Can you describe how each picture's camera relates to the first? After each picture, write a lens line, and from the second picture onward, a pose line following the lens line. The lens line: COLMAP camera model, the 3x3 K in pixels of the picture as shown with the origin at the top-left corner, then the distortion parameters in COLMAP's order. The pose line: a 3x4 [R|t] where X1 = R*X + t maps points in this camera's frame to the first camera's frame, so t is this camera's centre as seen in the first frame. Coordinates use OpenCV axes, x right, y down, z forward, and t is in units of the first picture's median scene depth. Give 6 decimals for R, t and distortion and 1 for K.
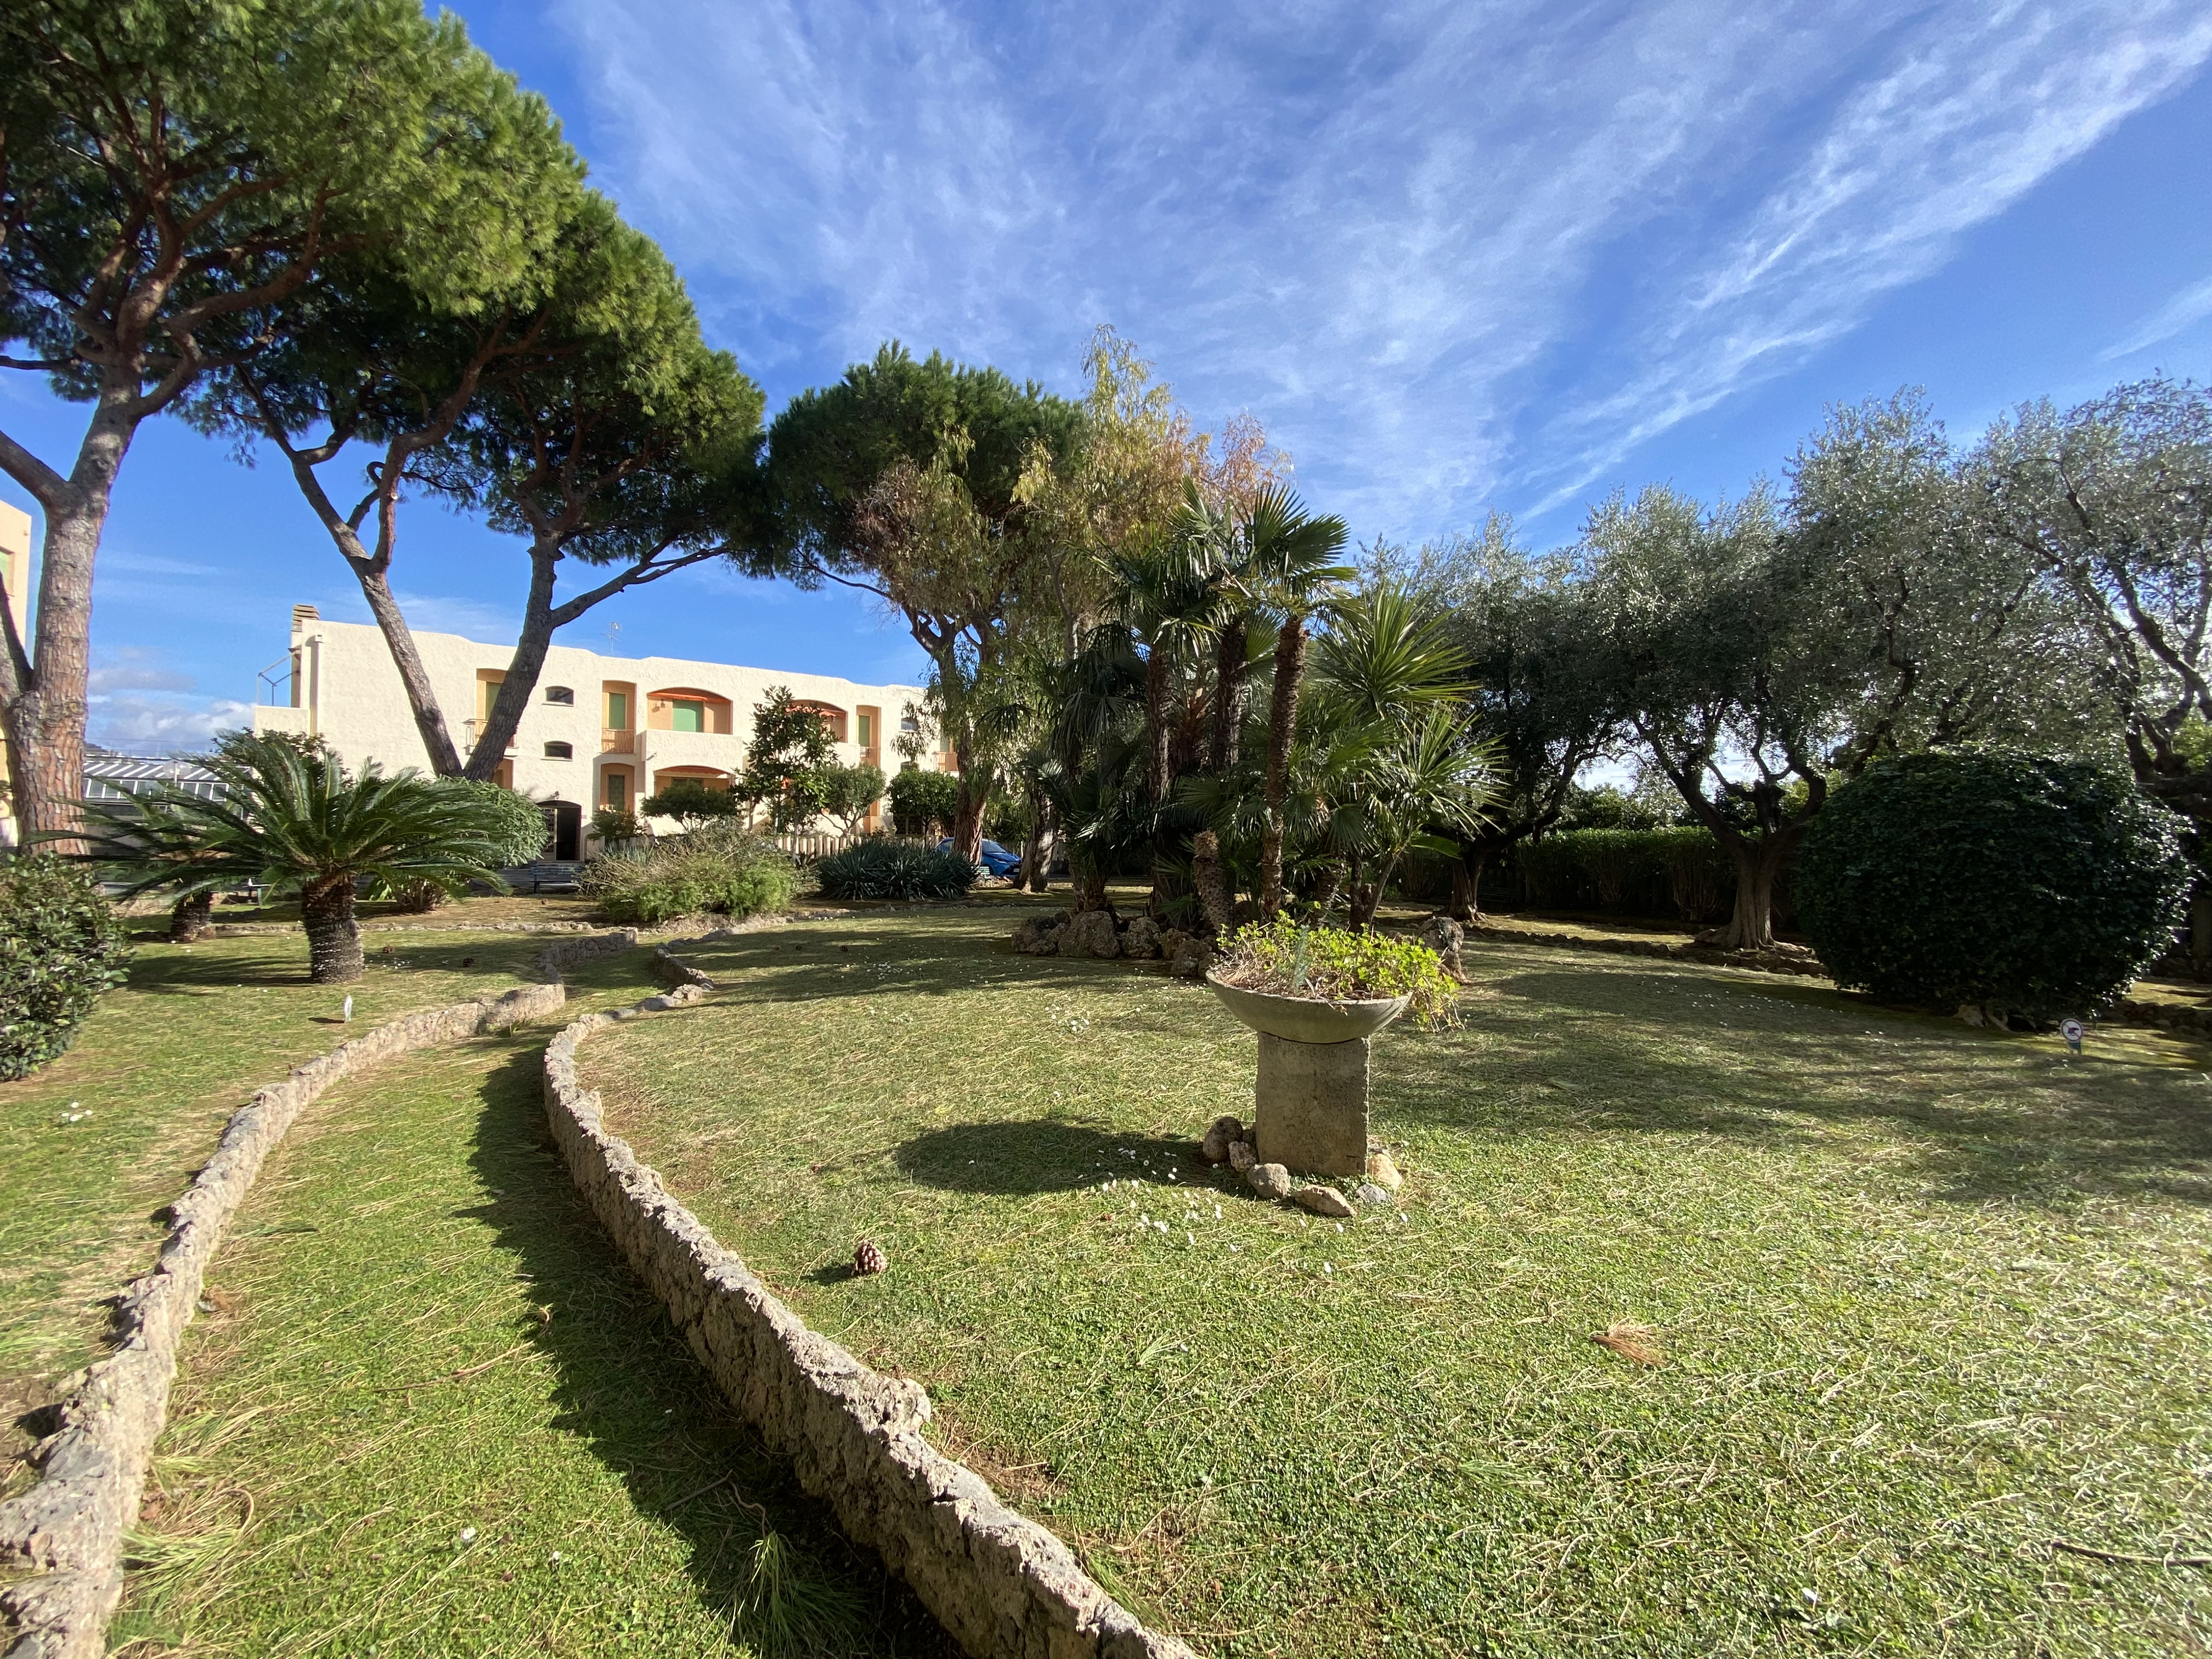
lens RADIAL K [[898.0, 0, 1106.0], [0, 898.0, 829.5], [0, 0, 1]] dist [0.038418, -0.021525]
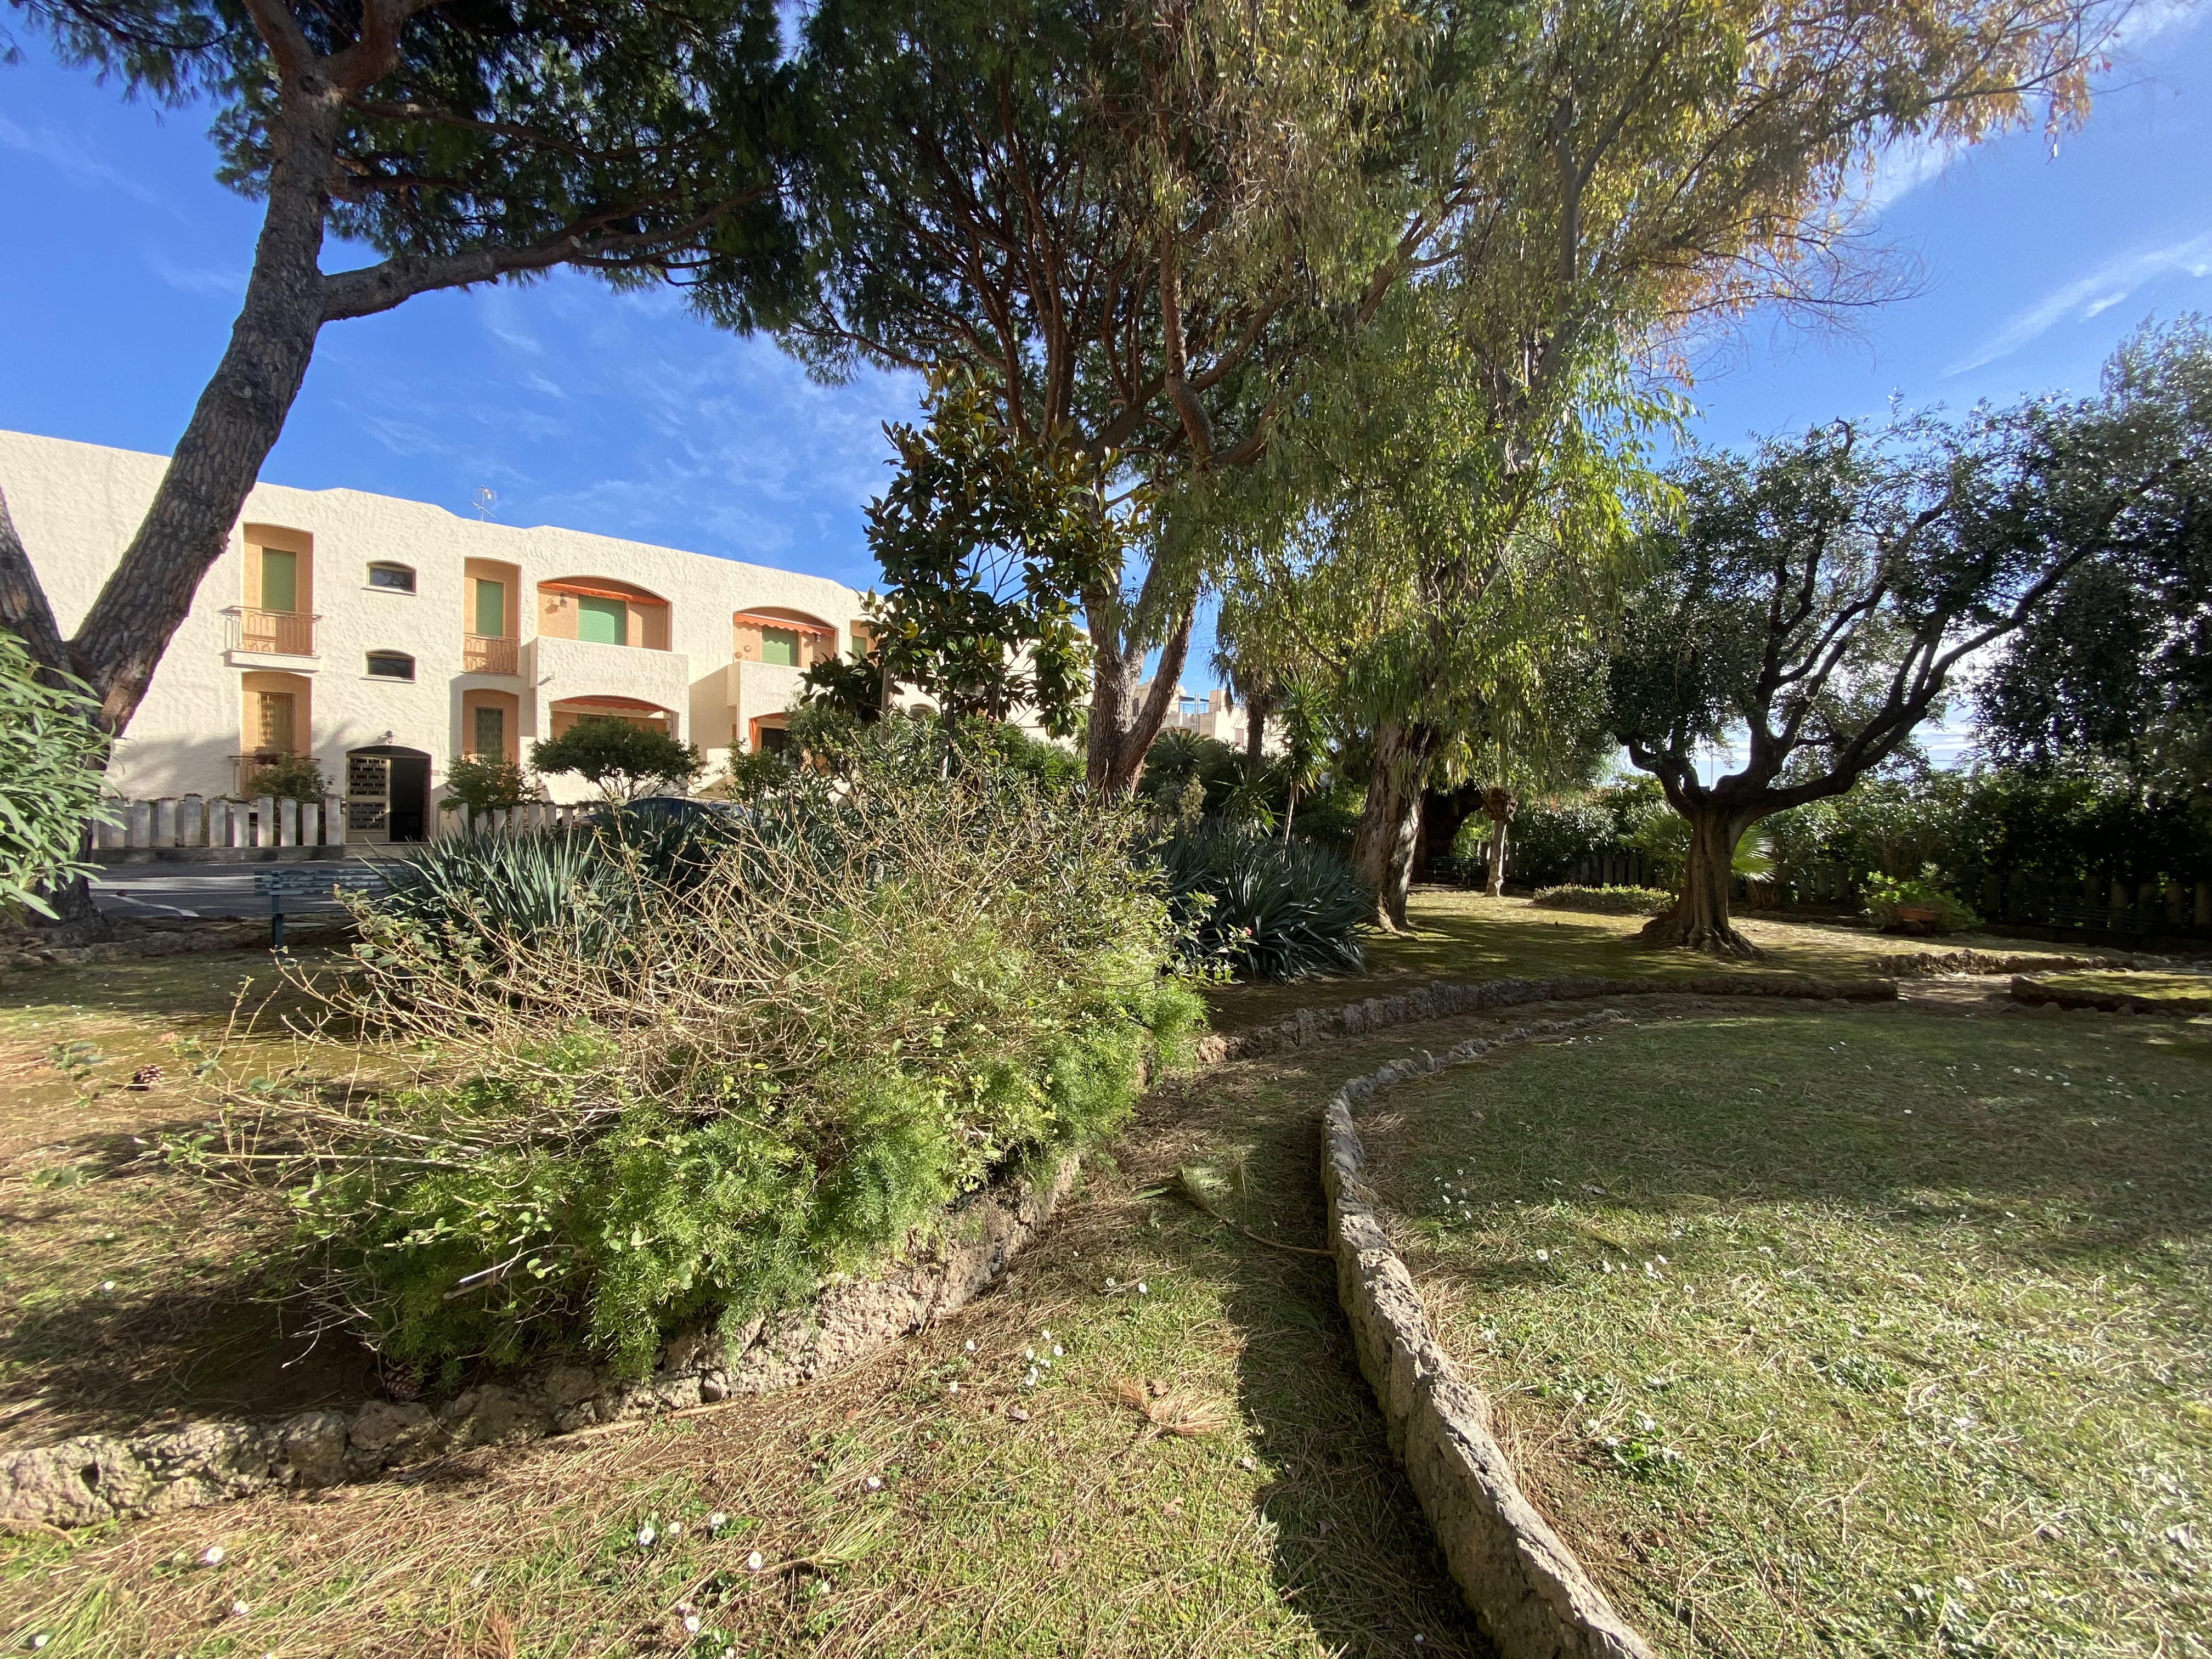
lens RADIAL K [[894.0, 0, 1101.3], [0, 894.0, 826.4], [0, 0, 1]] dist [0.024043, -0.021773]
pose [[0.995597, 0.005089, 0.093599, -0.173354], [-0.007862, 0.999540, 0.029282, 0.001292], [-0.093407, -0.029889, 0.995179, 0.333922]]
